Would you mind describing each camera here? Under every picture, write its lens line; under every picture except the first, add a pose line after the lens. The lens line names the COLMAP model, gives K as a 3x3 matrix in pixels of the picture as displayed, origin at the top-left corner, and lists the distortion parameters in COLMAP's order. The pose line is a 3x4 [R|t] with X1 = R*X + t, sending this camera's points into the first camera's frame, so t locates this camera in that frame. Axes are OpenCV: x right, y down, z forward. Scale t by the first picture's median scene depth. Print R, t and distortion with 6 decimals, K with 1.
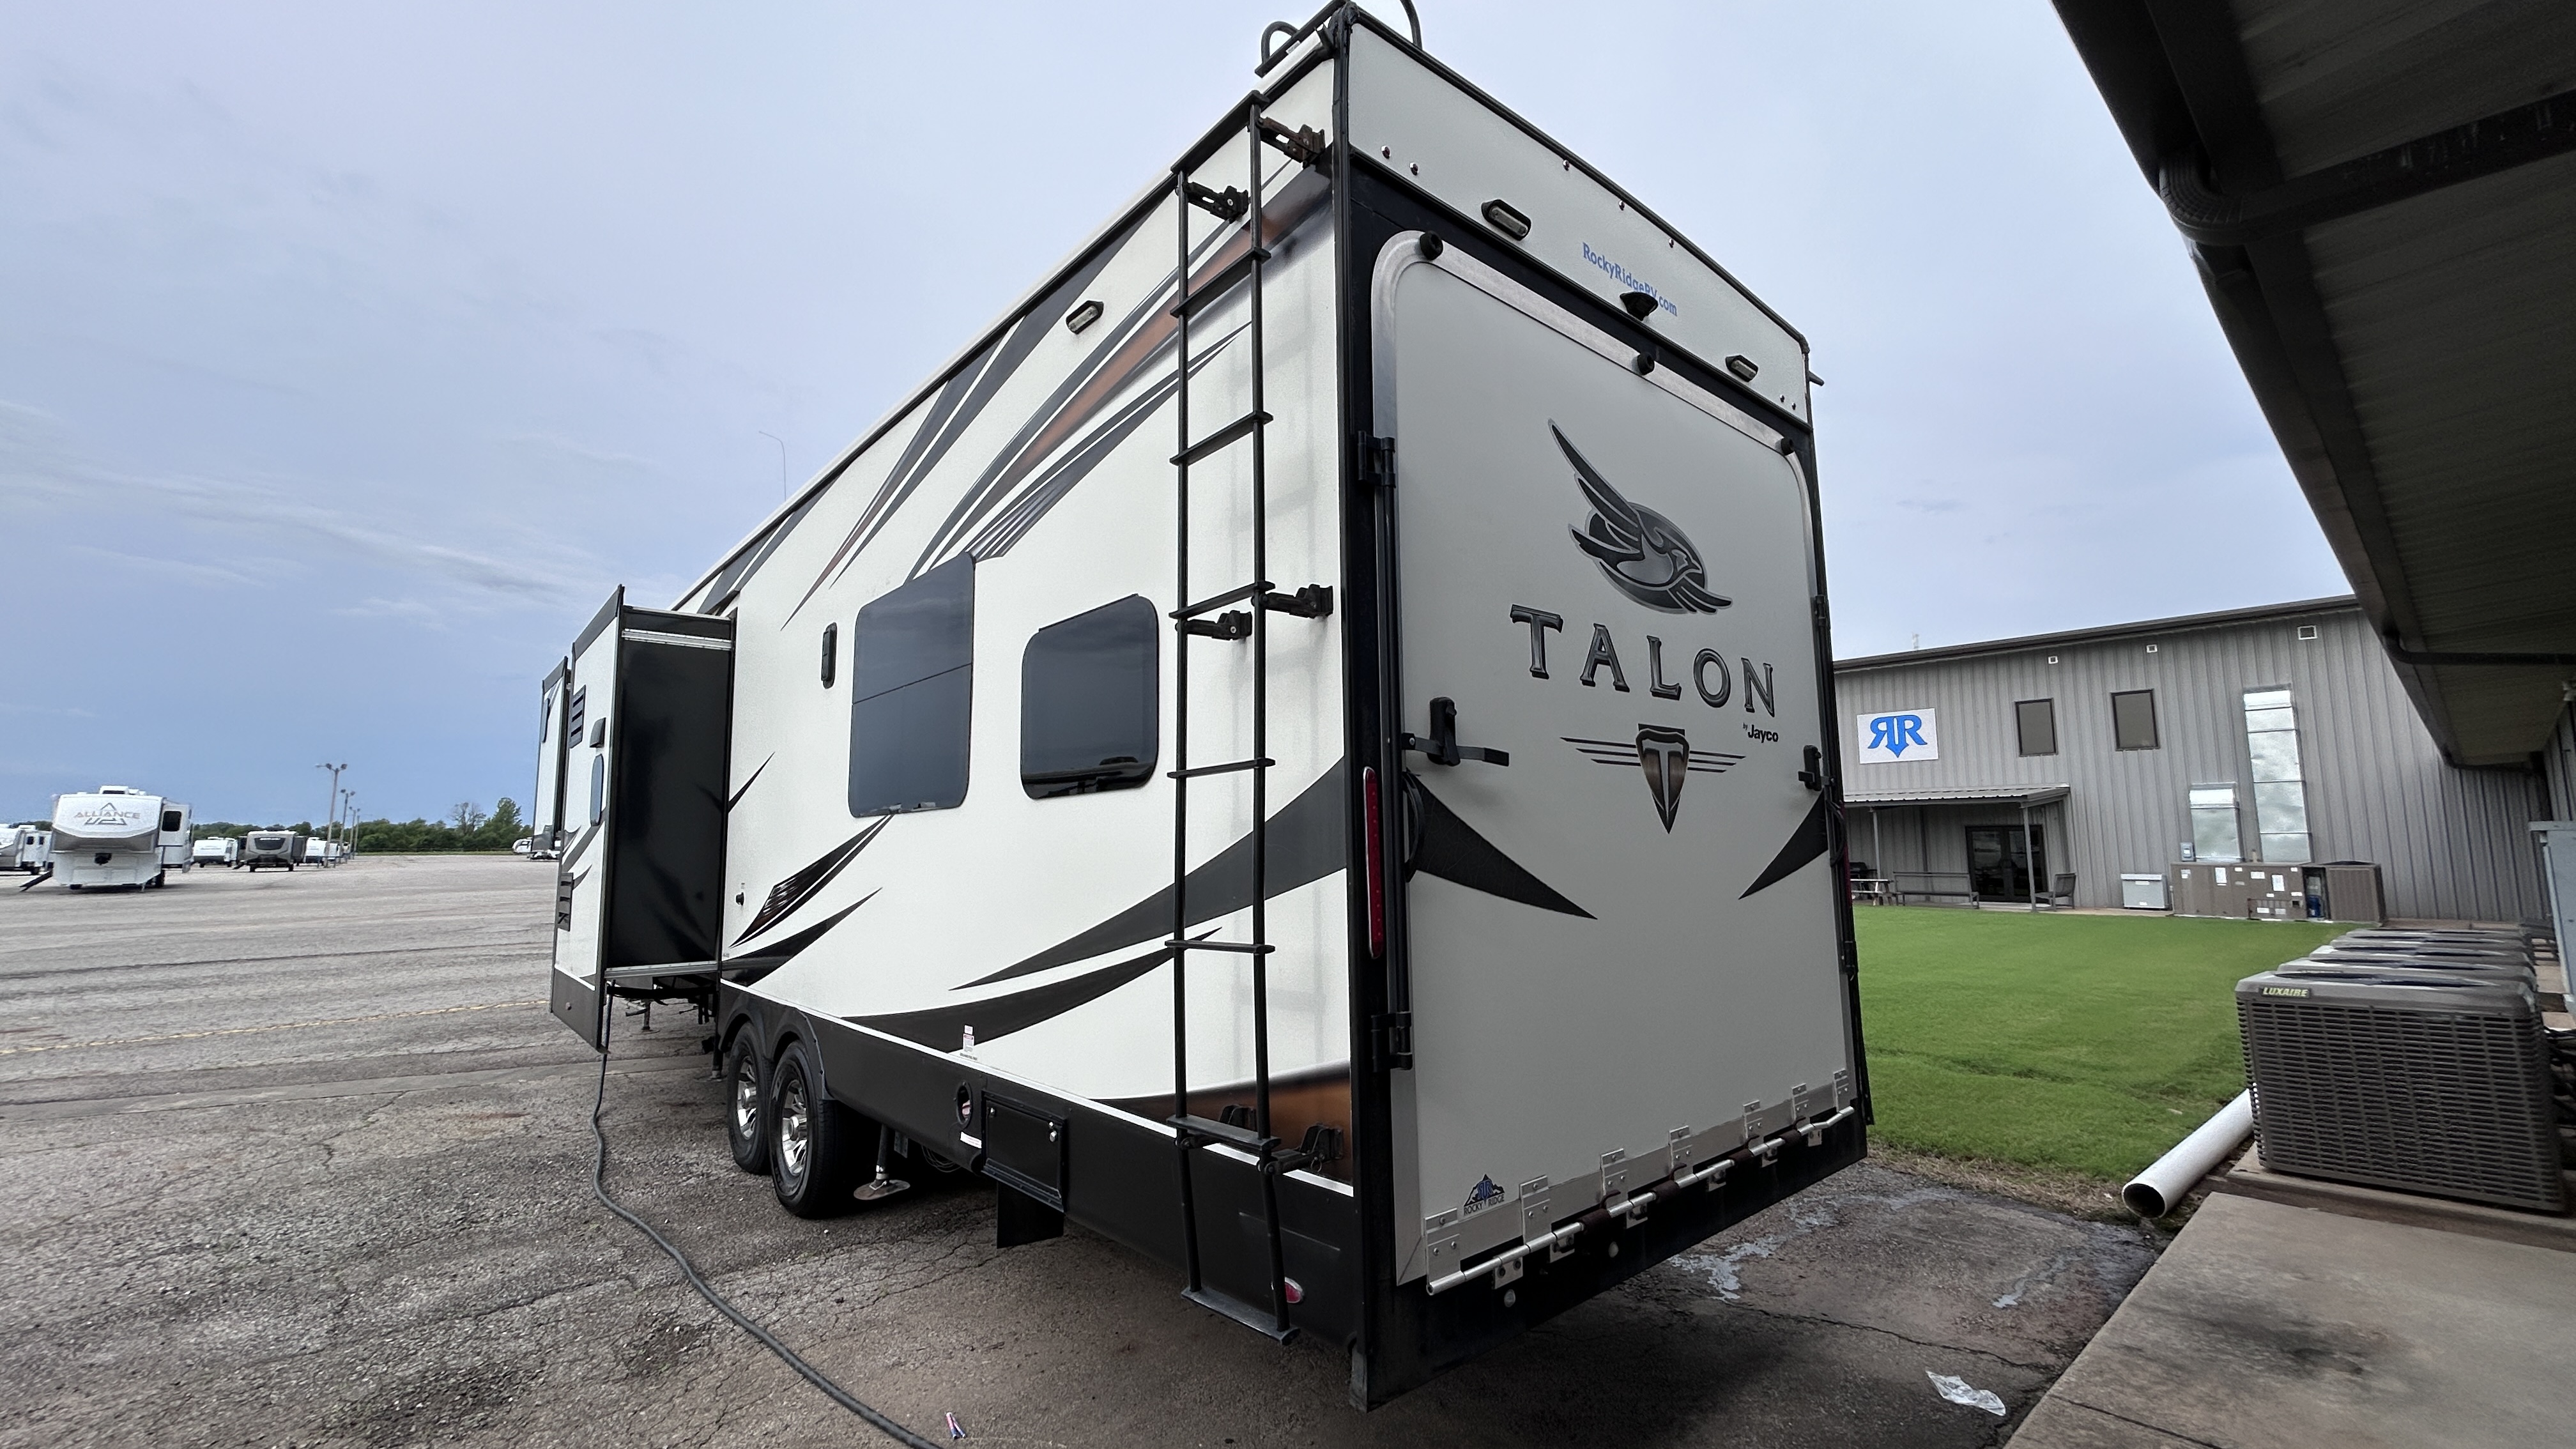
lens RADIAL K [[1039.6, 0, 1283.7], [0, 1039.6, 723.1], [0, 0, 1]] dist [0.002056, 0.000924]
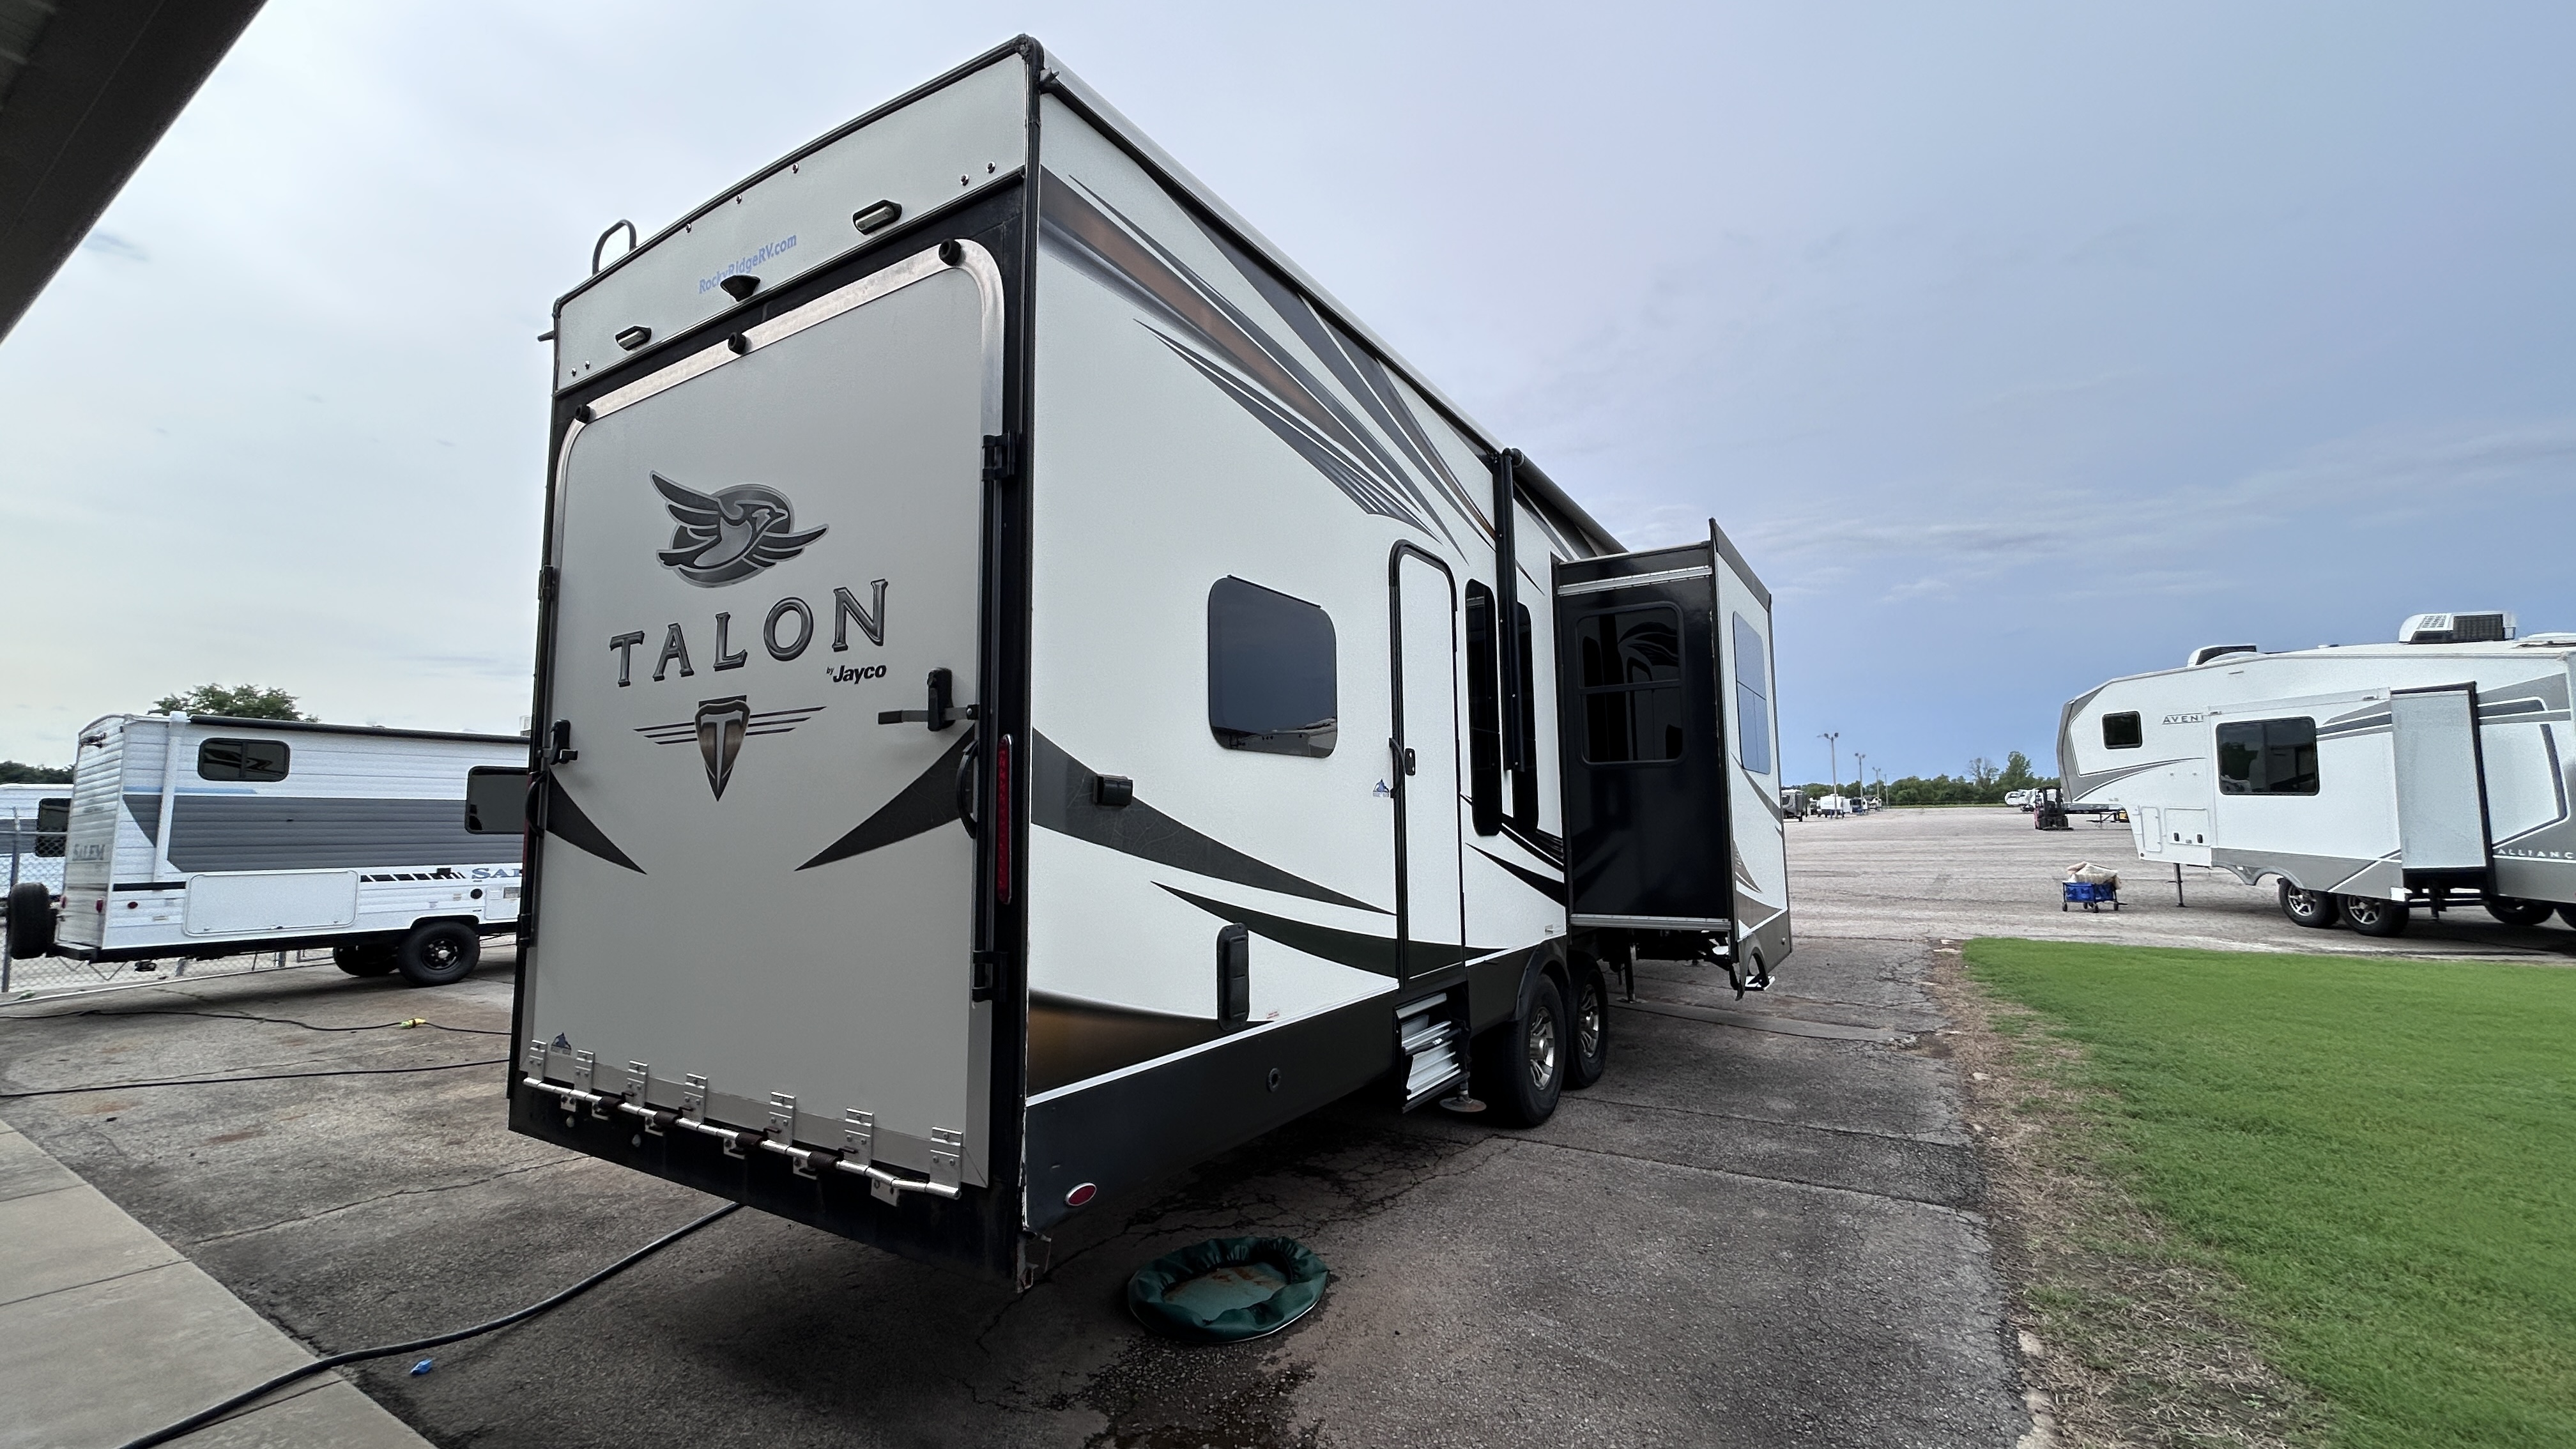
lens RADIAL K [[1039.6, 0, 1283.7], [0, 1039.6, 723.1], [0, 0, 1]] dist [0.002056, 0.000924]
pose [[0.287654, -0.082938, -0.954136, 1.504101], [0.126381, 0.990819, -0.048025, 0.147556], [0.949359, -0.106771, 0.295495, 1.213959]]
